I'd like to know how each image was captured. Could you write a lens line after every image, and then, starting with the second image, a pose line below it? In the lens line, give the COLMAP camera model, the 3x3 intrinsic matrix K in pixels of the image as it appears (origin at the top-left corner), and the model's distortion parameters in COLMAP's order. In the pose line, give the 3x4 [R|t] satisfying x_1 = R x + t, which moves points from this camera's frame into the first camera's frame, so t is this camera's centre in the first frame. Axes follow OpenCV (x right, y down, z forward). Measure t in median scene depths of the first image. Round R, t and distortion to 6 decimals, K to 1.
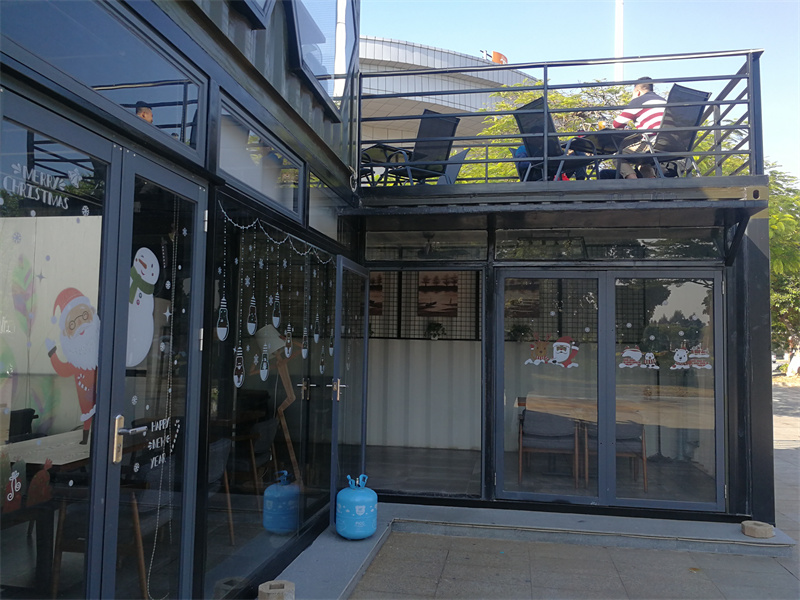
lens RADIAL K [[638.5, 0, 400.0], [0, 638.5, 300.0], [0, 0, 1]] dist [0.051734, -0.001062]
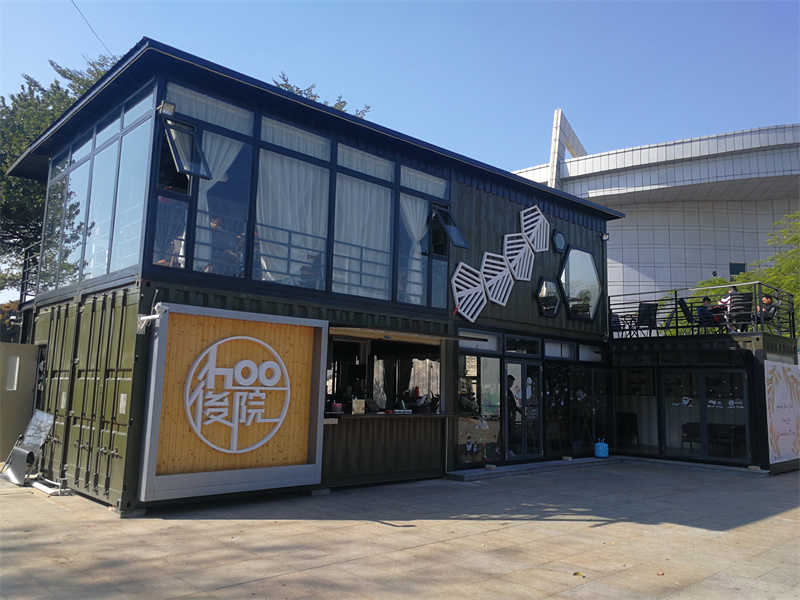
lens RADIAL K [[638.5, 0, 400.0], [0, 638.5, 300.0], [0, 0, 1]] dist [0.051734, -0.001062]
pose [[0.802262, -0.082773, -0.591205, 0.948794], [0.031088, 0.994790, -0.097091, -0.114071], [0.596161, 0.059513, 0.800656, -1.925451]]
